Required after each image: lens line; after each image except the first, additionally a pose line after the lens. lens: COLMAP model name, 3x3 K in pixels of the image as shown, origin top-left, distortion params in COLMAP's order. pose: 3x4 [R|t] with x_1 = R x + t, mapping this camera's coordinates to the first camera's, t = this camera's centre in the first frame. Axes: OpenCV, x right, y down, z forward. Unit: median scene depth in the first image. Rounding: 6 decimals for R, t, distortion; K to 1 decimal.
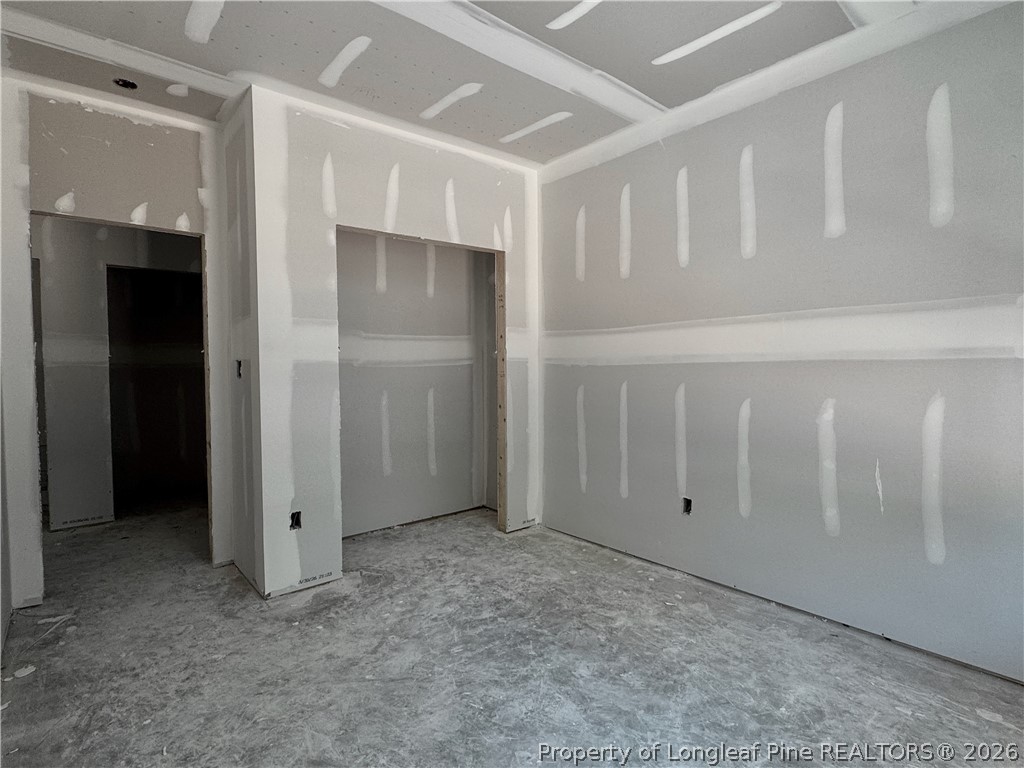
lens RADIAL K [[531.5, 0, 512.0], [0, 531.5, 384.0], [0, 0, 1]] dist [-0.000727, -0.000235]
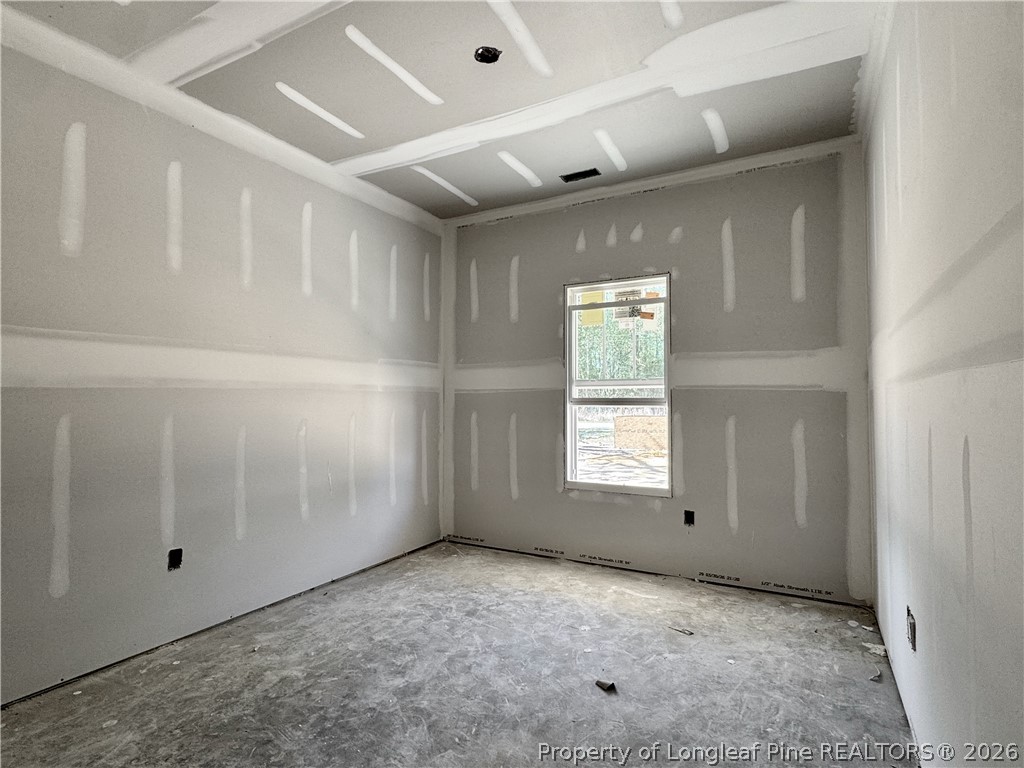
lens RADIAL K [[489.1, 0, 540.0], [0, 489.1, 385.2], [0, 0, 1]] dist [-0.000530, -0.000489]
pose [[-0.359104, 0.036825, 0.932571, -0.738523], [0.034654, 0.999058, -0.026106, -0.004303], [-0.932654, 0.022943, -0.360042, 0.897946]]
